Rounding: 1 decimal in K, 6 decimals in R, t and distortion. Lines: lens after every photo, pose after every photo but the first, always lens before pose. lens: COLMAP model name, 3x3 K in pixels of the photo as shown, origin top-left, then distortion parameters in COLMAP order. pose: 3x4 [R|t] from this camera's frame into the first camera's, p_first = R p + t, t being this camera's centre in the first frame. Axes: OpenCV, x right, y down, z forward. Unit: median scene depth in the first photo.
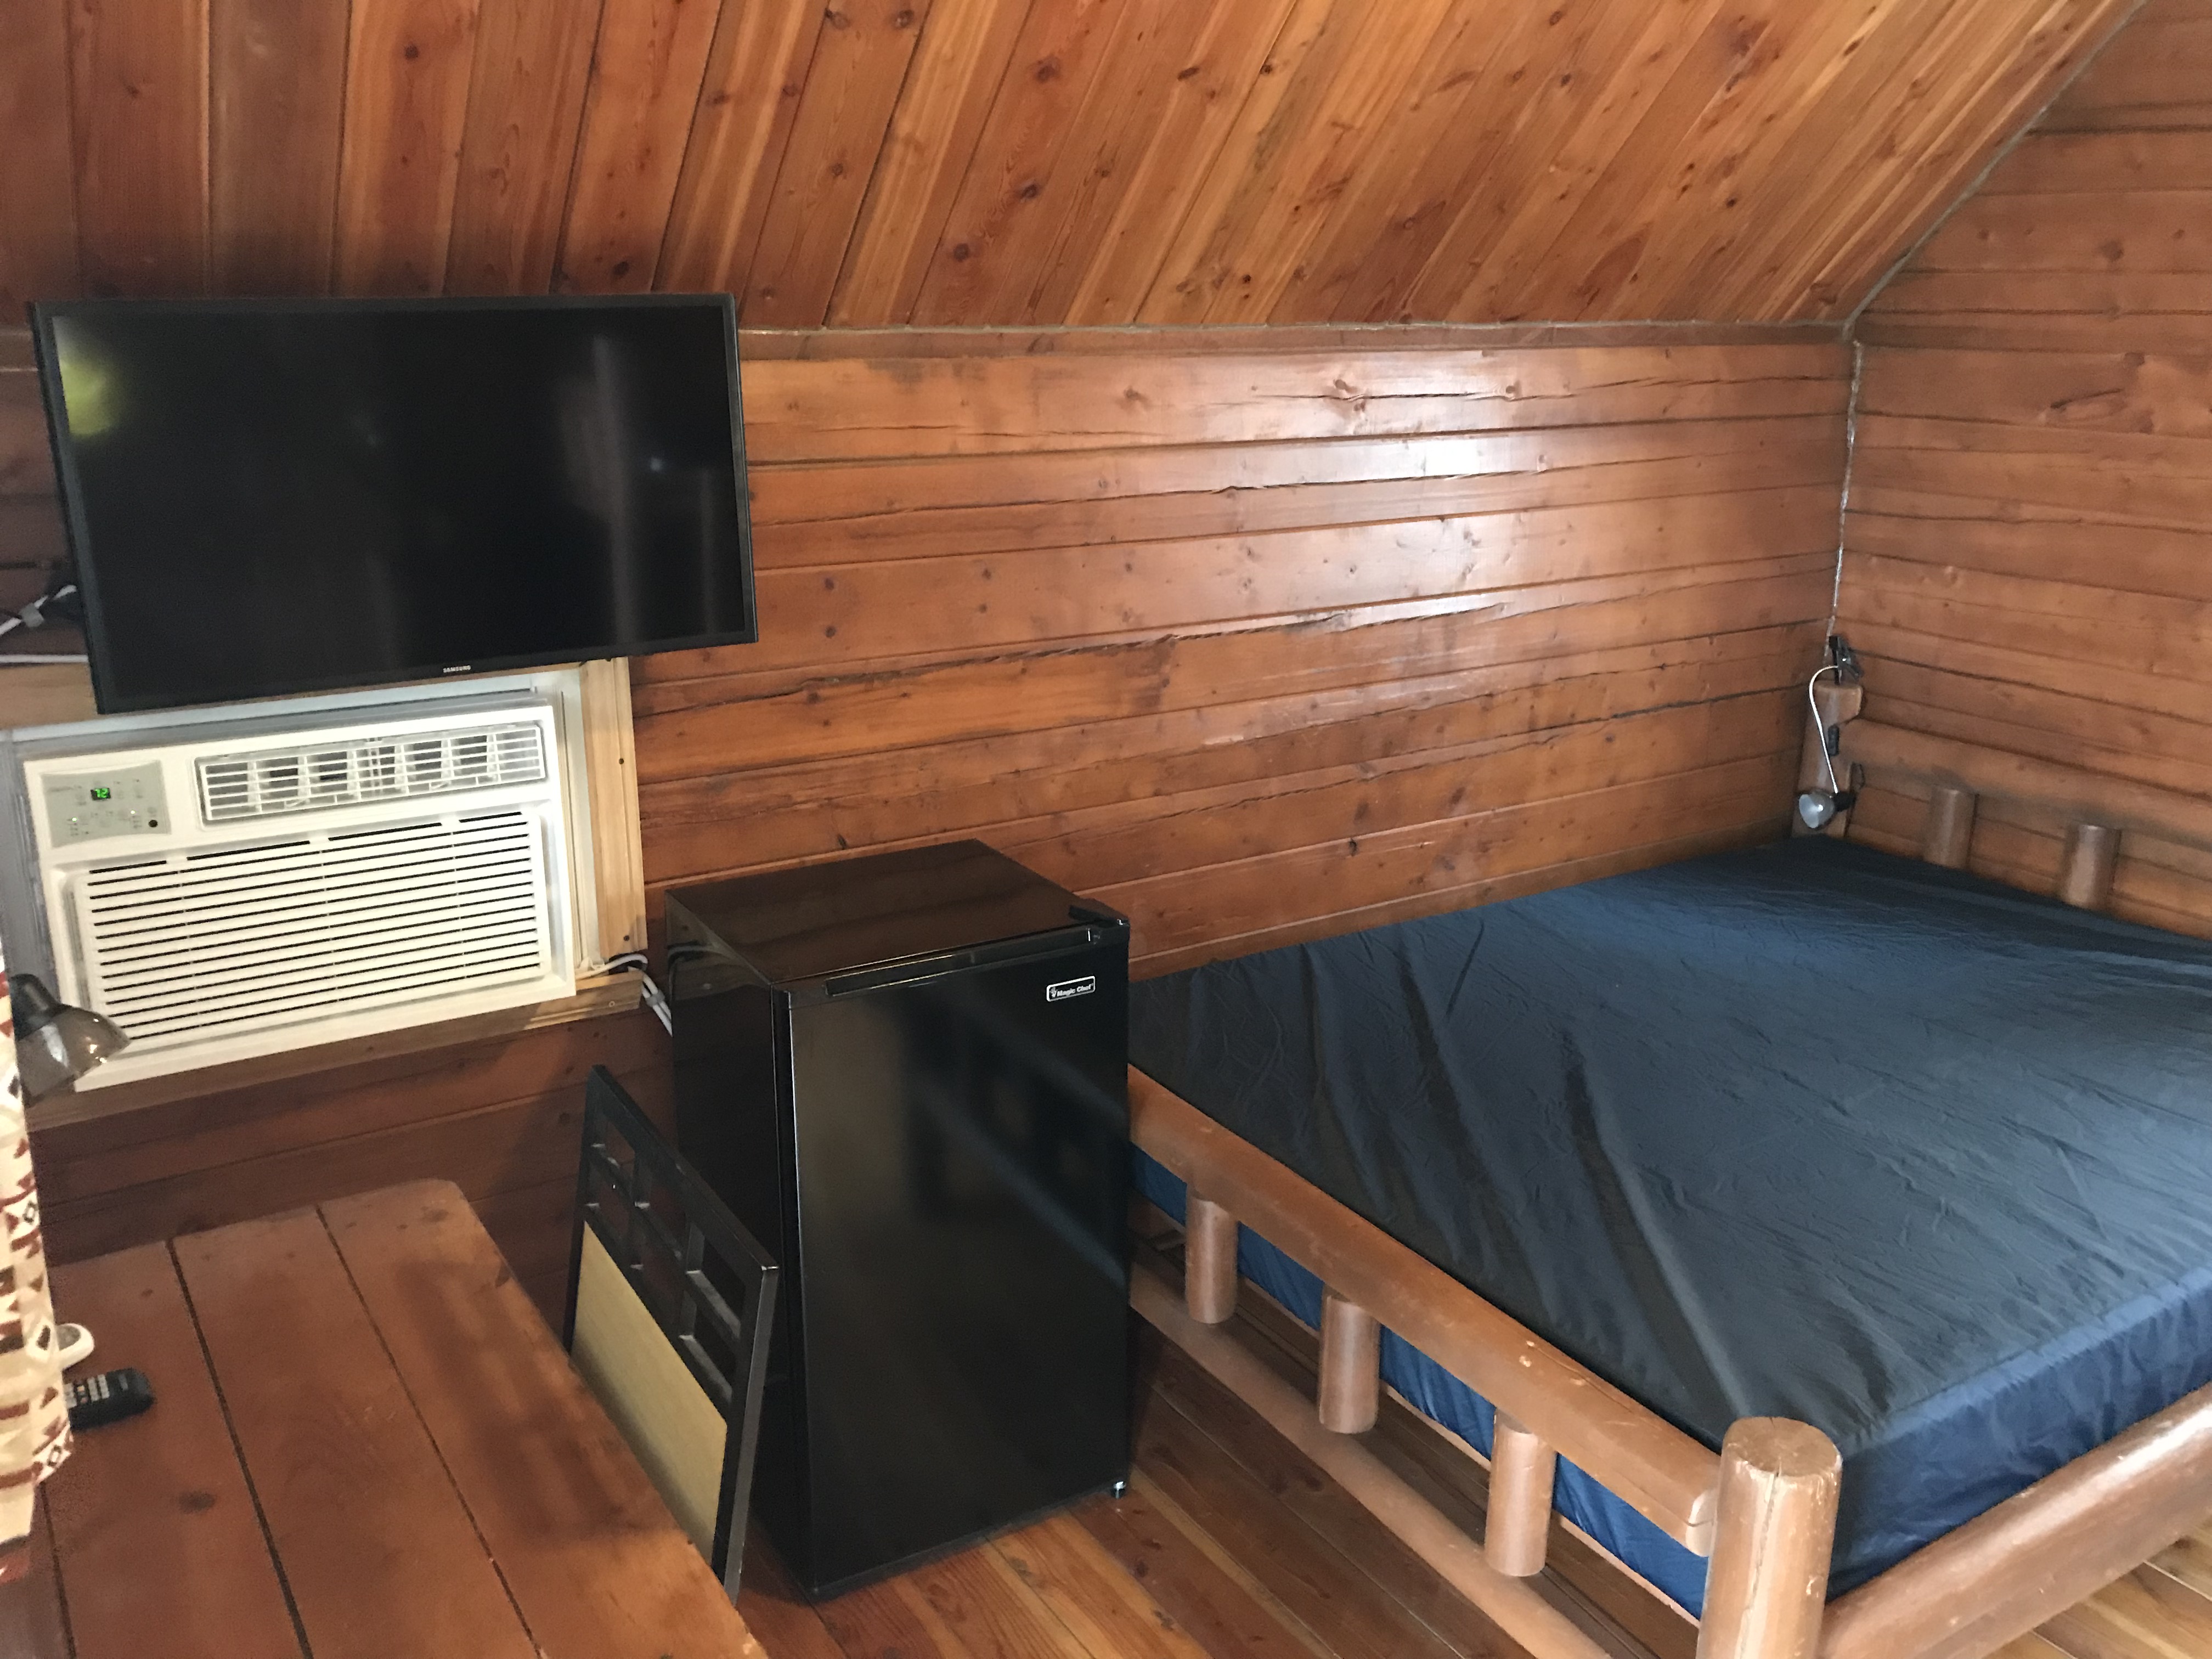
lens RADIAL K [[1831.5, 0, 1103.9], [0, 1831.5, 827.8], [0, 0, 1]] dist [0.012333, -0.007463]
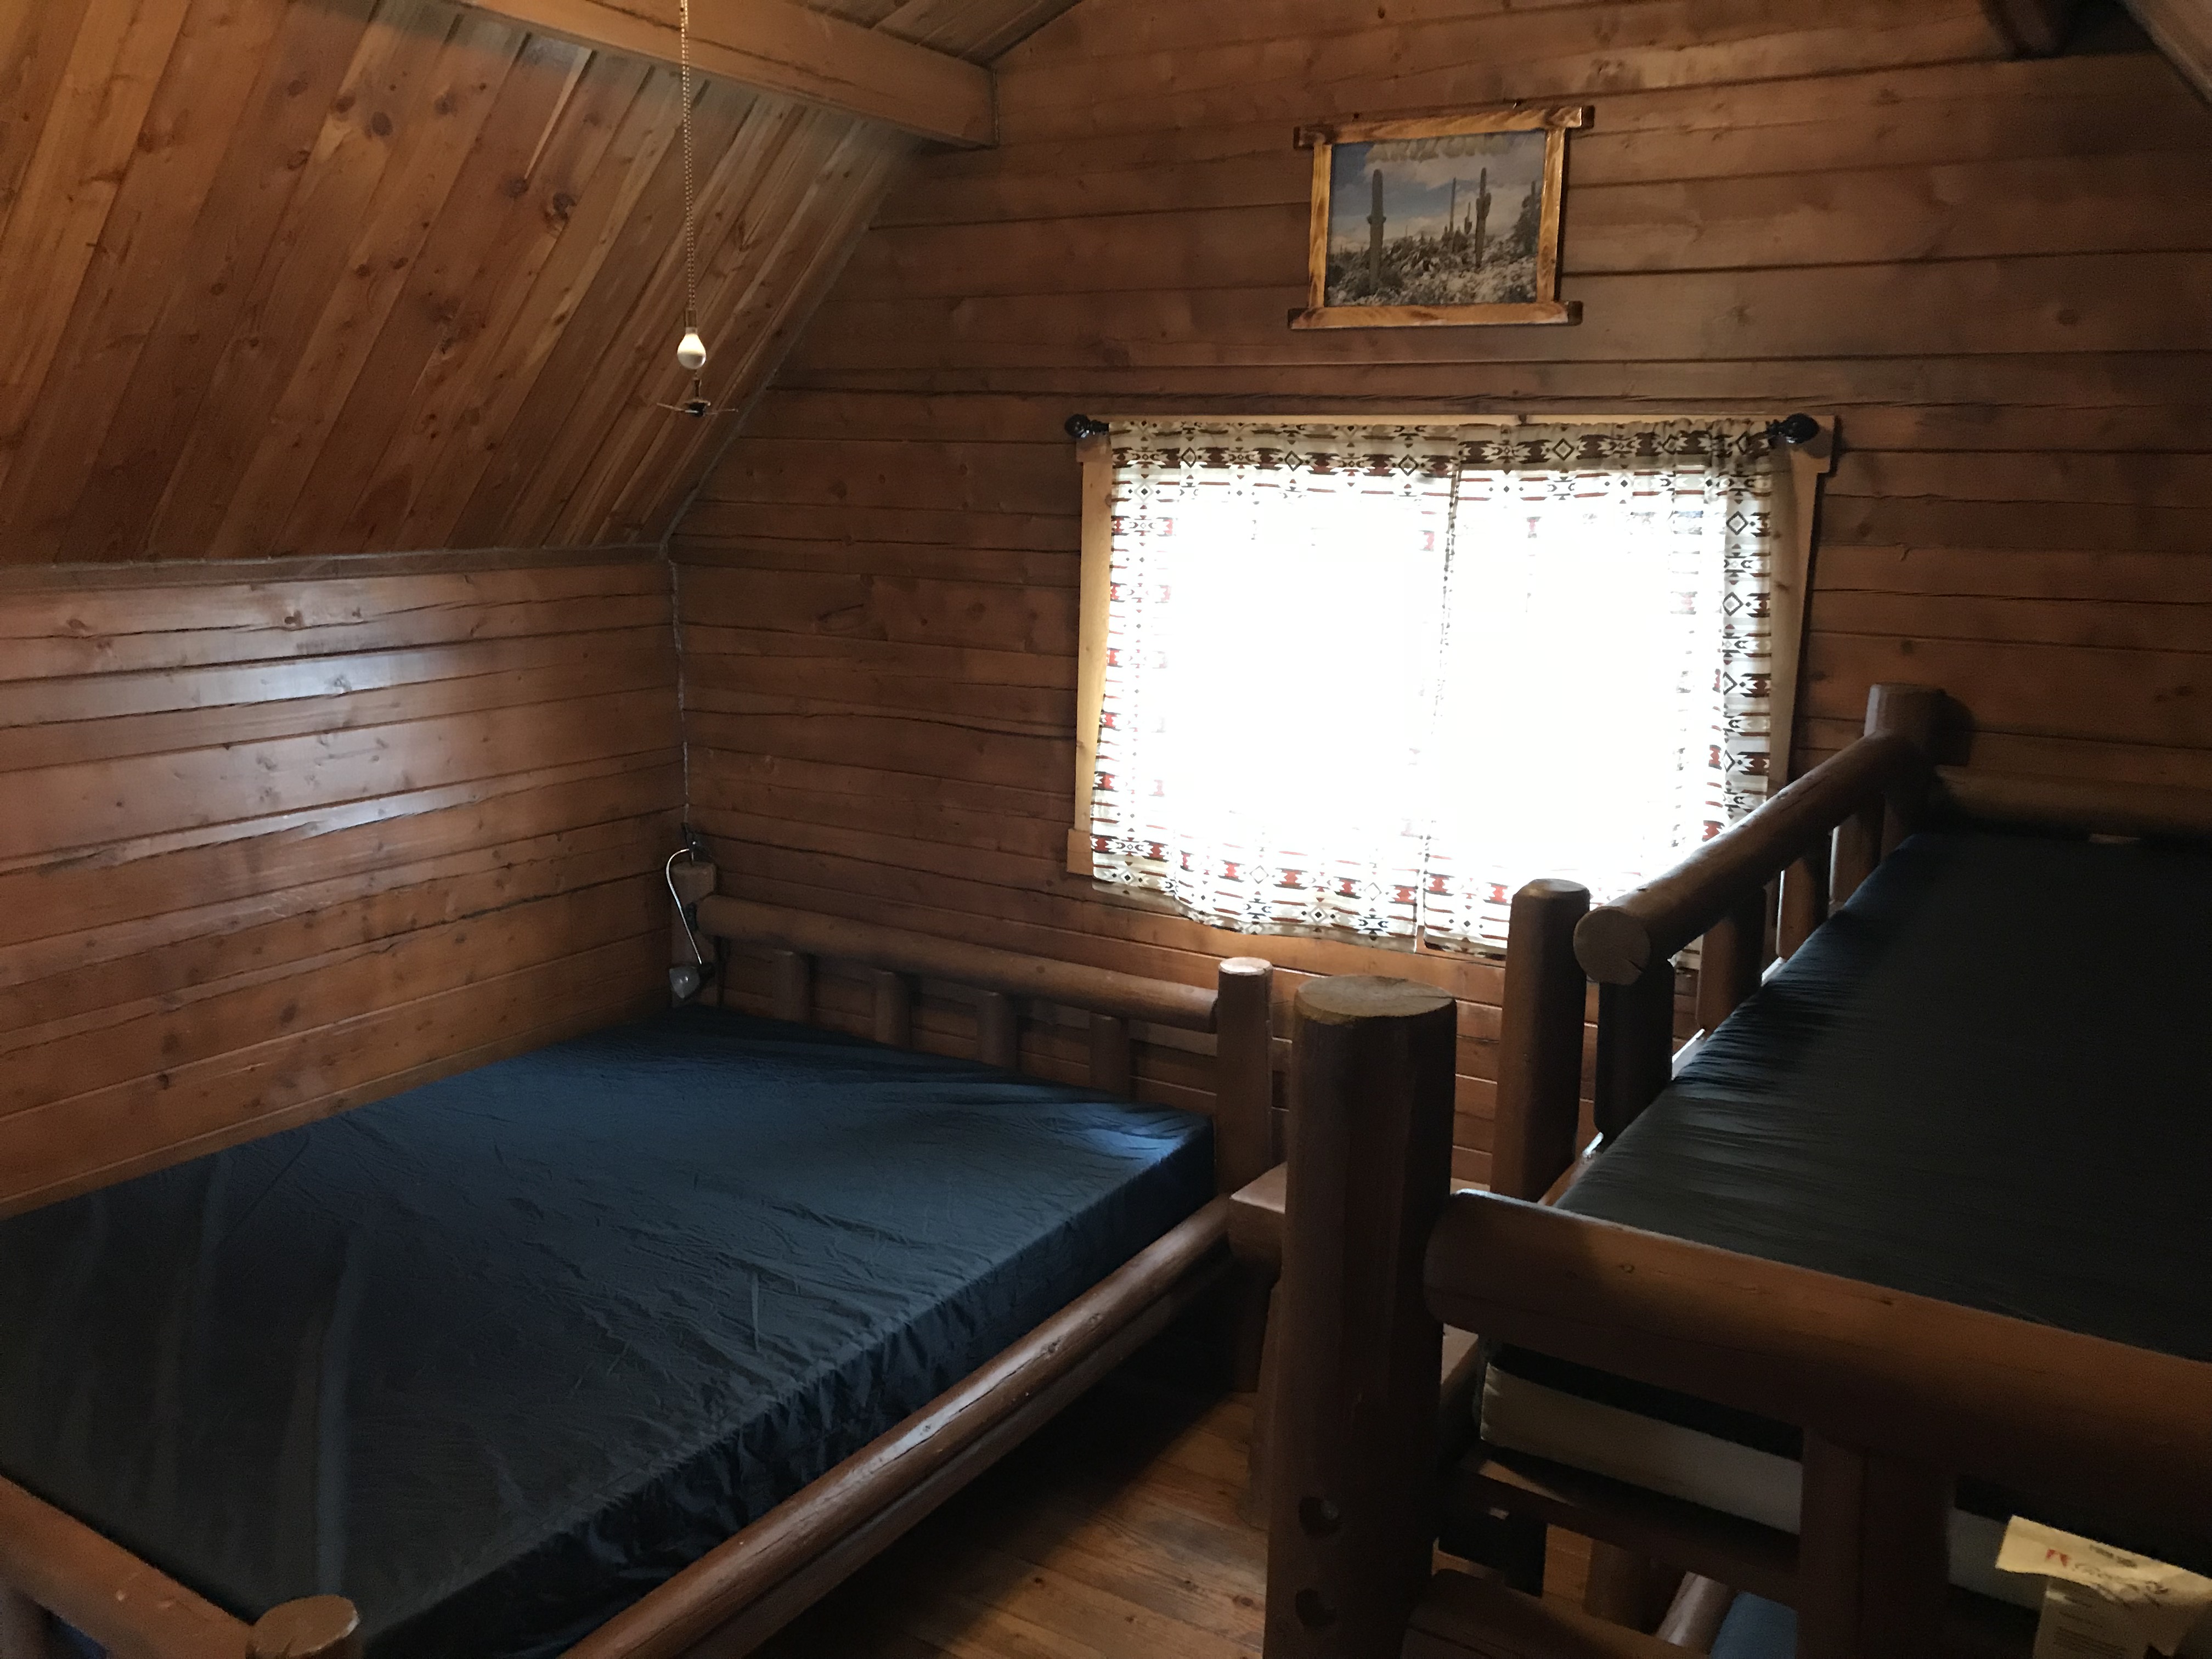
lens RADIAL K [[1831.5, 0, 1105.0], [0, 1831.5, 829.3], [0, 0, 1]] dist [0.012333, -0.007463]
pose [[0.901044, -0.078618, 0.426543, 0.174783], [0.115649, 0.991380, -0.061576, -0.003933], [-0.418026, 0.104812, 0.902369, -0.110409]]
